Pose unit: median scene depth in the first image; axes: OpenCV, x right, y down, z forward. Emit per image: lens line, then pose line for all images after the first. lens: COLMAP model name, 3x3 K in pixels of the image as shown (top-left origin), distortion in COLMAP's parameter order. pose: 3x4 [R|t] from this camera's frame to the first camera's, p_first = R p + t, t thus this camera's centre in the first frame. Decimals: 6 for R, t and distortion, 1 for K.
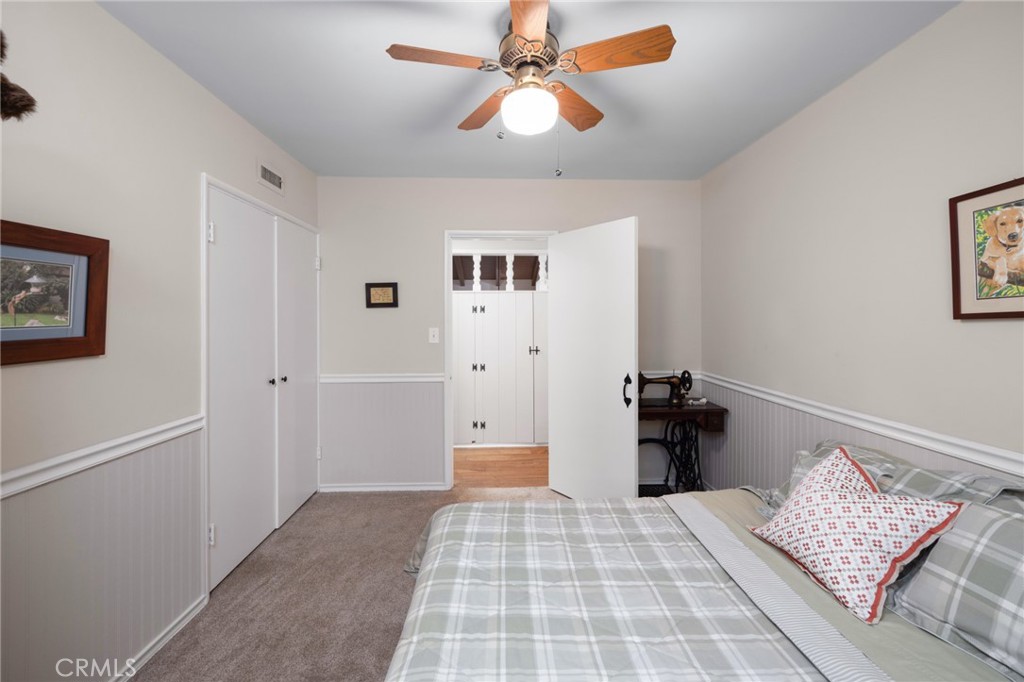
lens RADIAL K [[413.6, 0, 515.1], [0, 413.6, 324.8], [0, 0, 1]] dist [-0.005483, 0.000104]
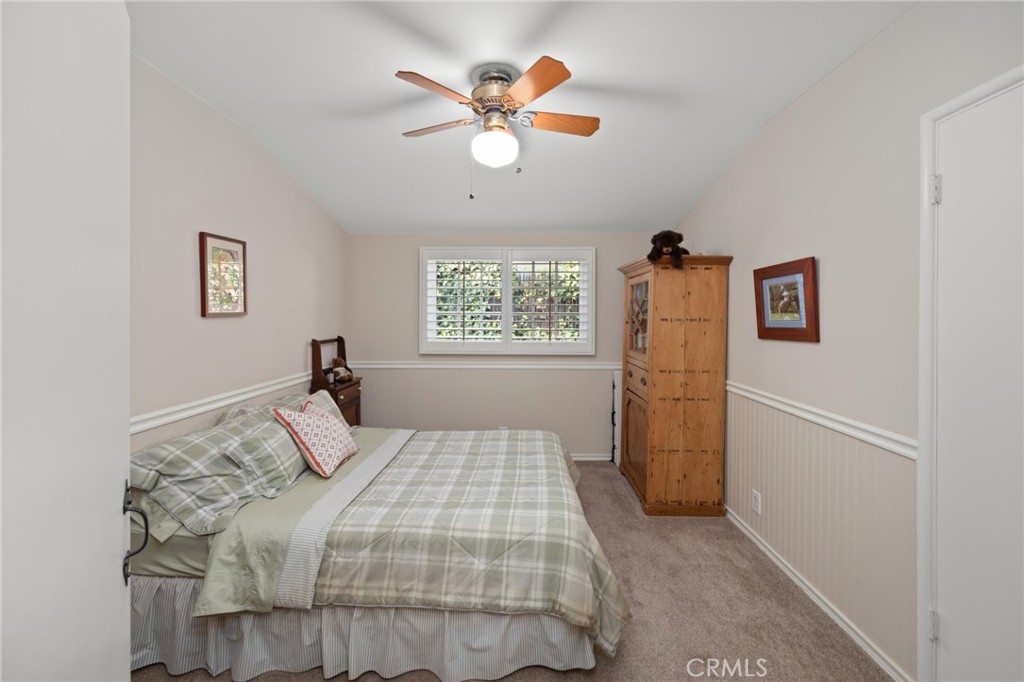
lens RADIAL K [[413.6, 0, 515.1], [0, 413.6, 324.8], [0, 0, 1]] dist [-0.005483, 0.000104]
pose [[-0.998728, 0.000283, 0.050418, -0.103534], [0.001870, 0.999504, 0.031430, -0.032204], [-0.050384, 0.031485, -0.998234, 2.666845]]
